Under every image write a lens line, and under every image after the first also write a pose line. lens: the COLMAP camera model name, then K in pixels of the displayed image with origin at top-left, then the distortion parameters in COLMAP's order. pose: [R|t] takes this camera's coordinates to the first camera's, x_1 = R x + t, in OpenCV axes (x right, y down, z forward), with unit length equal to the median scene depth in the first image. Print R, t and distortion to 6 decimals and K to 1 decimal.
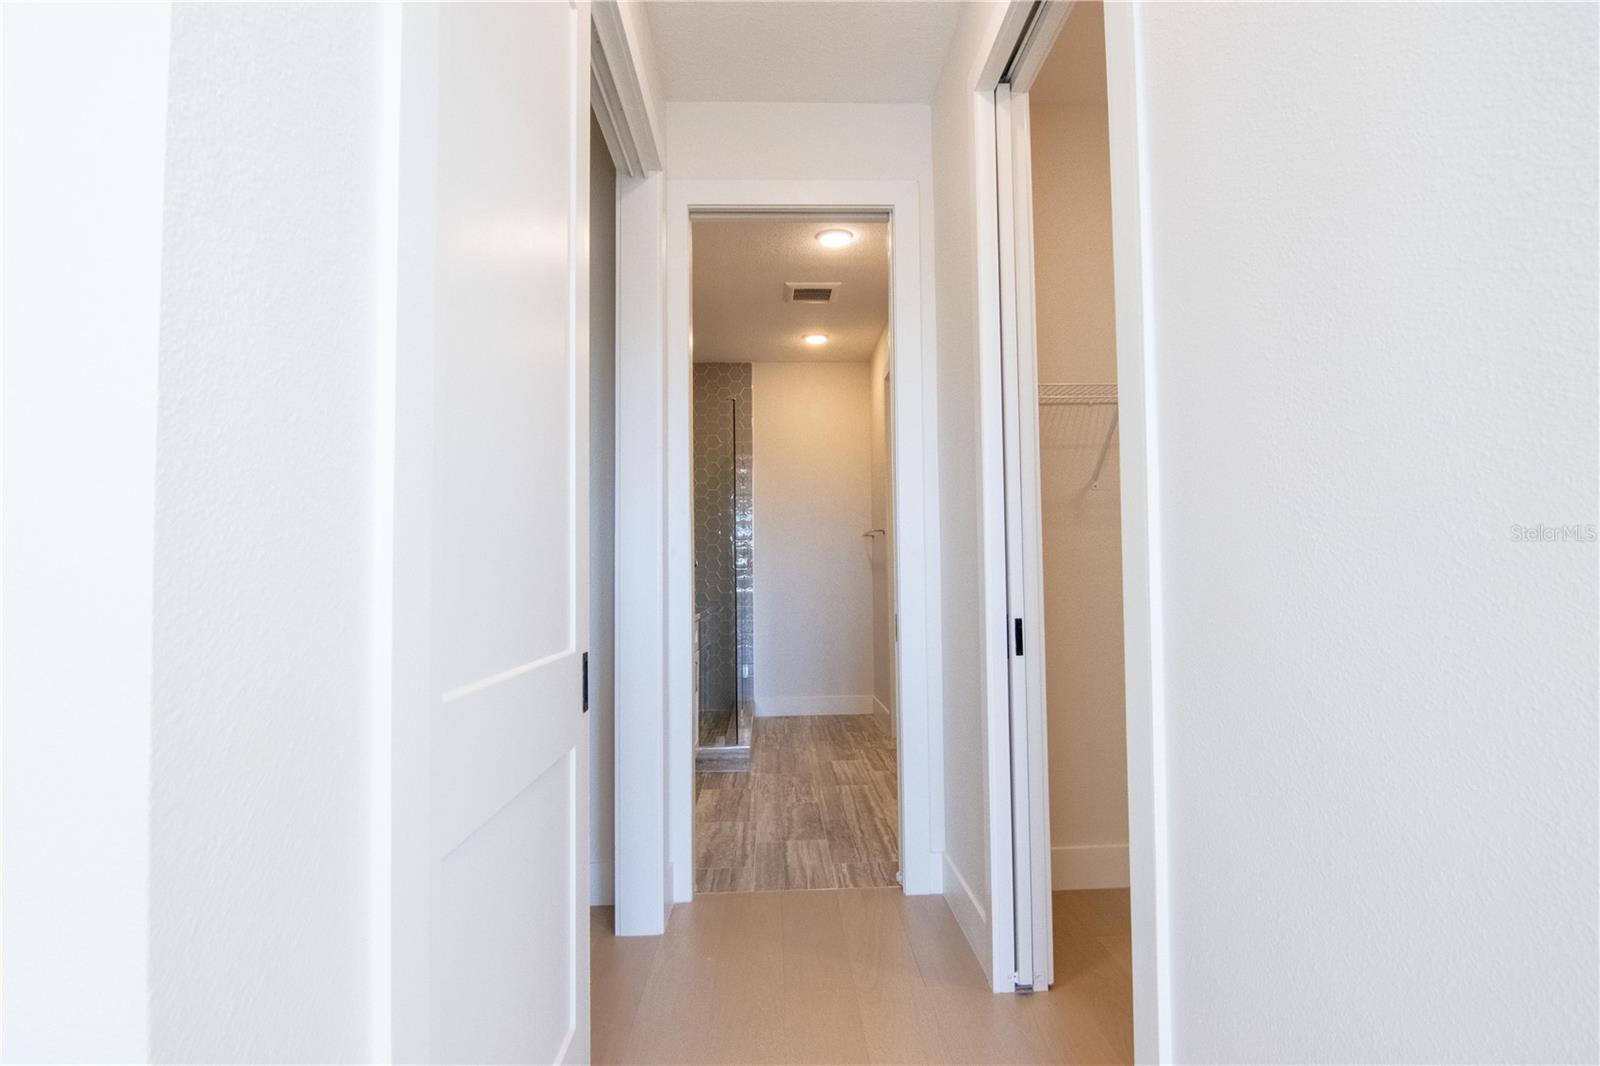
lens RADIAL K [[813.4, 0, 804.4], [0, 813.4, 538.3], [0, 0, 1]] dist [-0.004089, -0.012327]
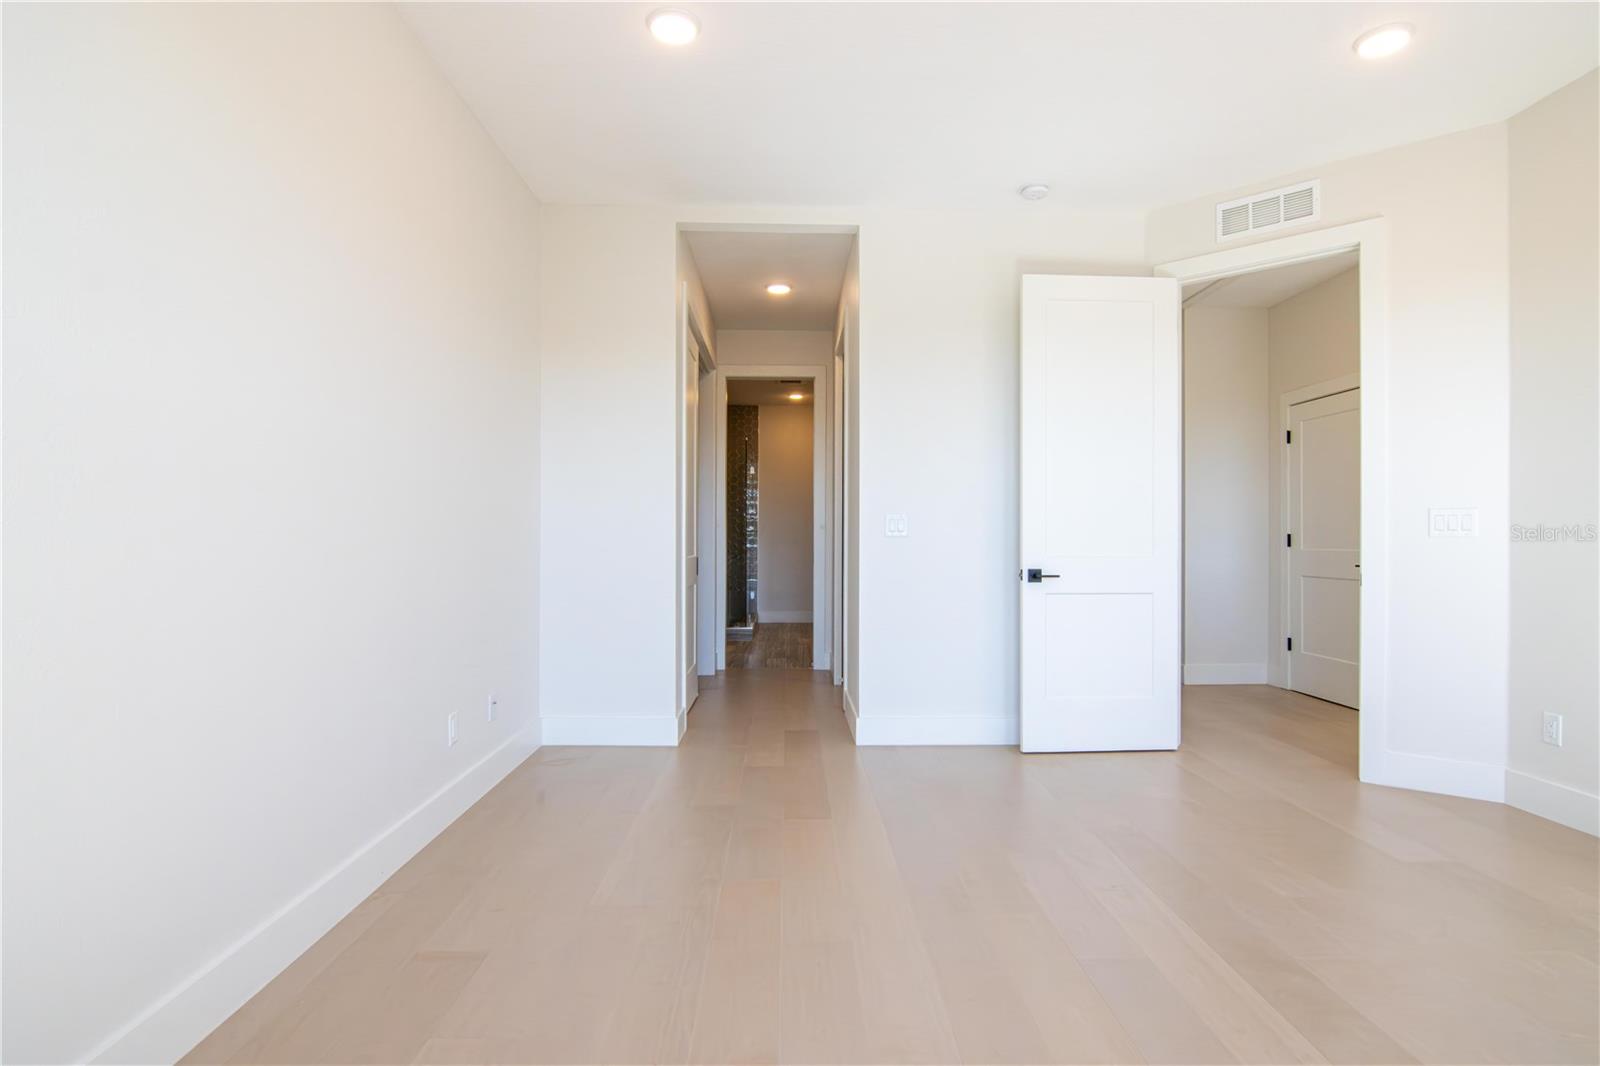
lens RADIAL K [[813.4, 0, 804.4], [0, 813.4, 538.3], [0, 0, 1]] dist [-0.004089, -0.012327]
pose [[0.999729, 0.014667, -0.018071, 0.079057], [-0.013862, 0.998939, 0.043912, -0.032479], [0.018696, -0.043650, 0.998872, -0.817540]]
